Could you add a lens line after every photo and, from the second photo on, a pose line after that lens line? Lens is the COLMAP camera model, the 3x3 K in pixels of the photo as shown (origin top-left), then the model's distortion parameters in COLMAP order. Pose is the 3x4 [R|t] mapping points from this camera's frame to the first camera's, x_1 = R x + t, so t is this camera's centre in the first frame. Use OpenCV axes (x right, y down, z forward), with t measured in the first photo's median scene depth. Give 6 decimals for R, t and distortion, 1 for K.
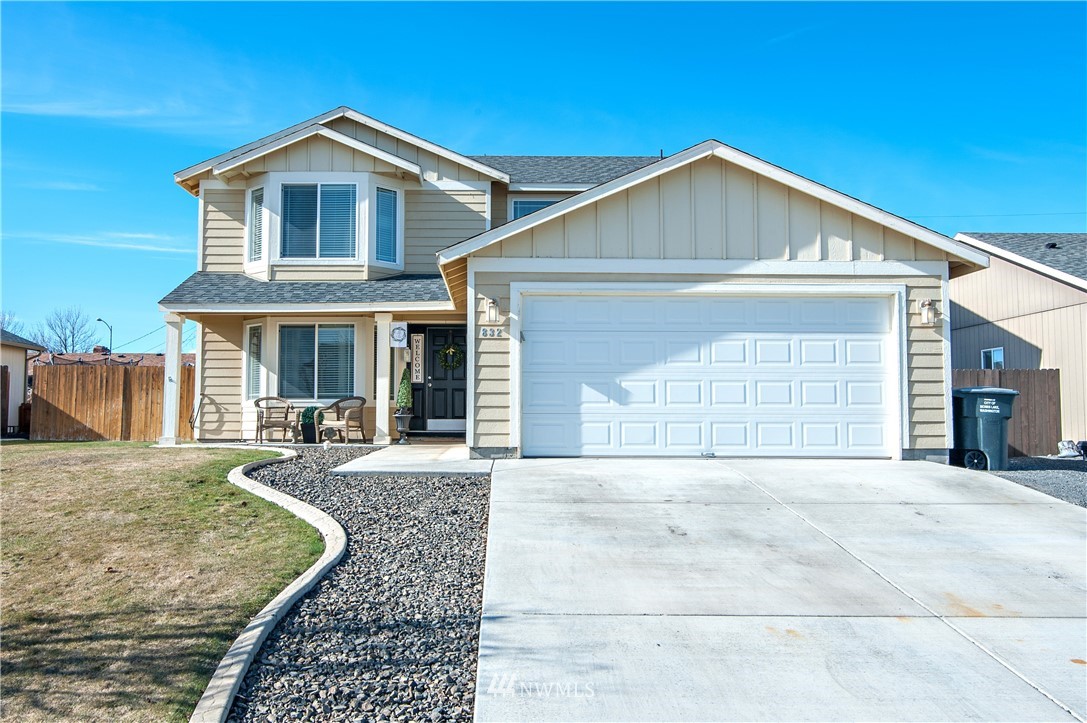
lens RADIAL K [[904.4, 0, 498.8], [0, 904.4, 360.8], [0, 0, 1]] dist [-0.005355, 0.000959]
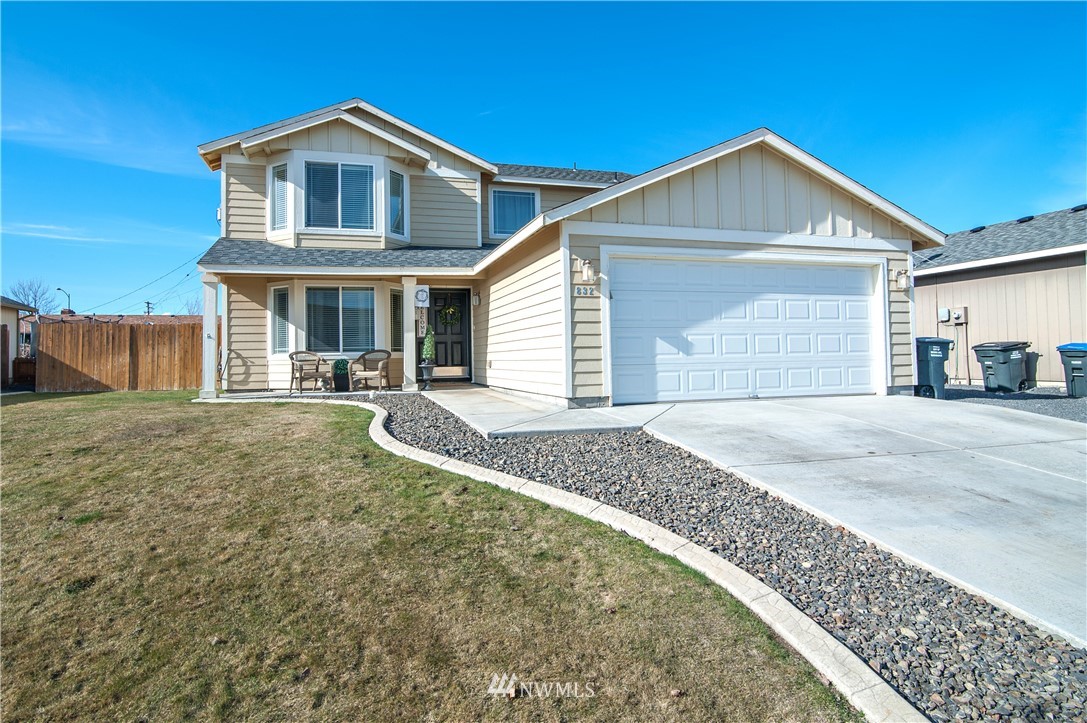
lens RADIAL K [[578.5, 0, 504.9], [0, 578.5, 339.3], [0, 0, 1]] dist [-0.014892, 0.000309]
pose [[0.966795, -0.010119, 0.255354, -0.186472], [0.001831, 0.999464, 0.032673, 0.002420], [-0.255548, -0.031121, 0.966295, 0.239559]]
